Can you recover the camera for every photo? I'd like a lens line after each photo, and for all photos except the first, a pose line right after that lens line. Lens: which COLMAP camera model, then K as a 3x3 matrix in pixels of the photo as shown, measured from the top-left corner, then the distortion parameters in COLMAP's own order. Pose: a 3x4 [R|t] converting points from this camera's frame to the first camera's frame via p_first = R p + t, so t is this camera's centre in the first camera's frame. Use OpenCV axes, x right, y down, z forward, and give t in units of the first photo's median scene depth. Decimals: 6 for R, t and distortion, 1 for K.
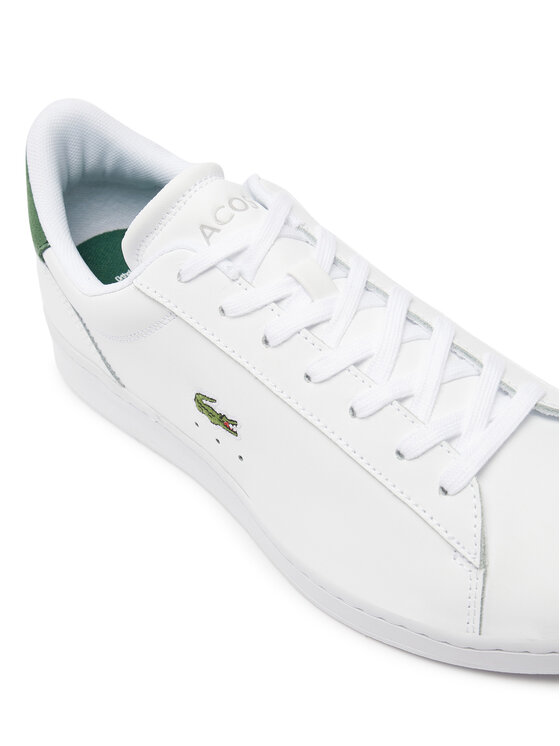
lens RADIAL K [[1302.8, 0, 280.0], [0, 1302.8, 373.0], [0, 0, 1]] dist [-0.060225, -0.123855]
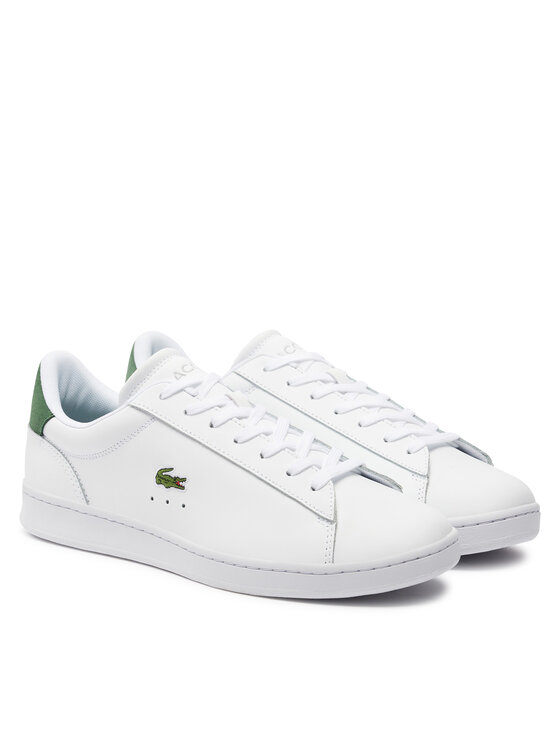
lens RADIAL K [[2049.1, 0, 280.0], [0, 2049.1, 373.0], [0, 0, 1]] dist [-0.016948, -0.093277]
pose [[0.972684, 0.146663, 0.179933, -0.426061], [-0.019975, 0.825135, -0.564583, 1.468071], [-0.231273, 0.545566, 0.805525, -1.282556]]
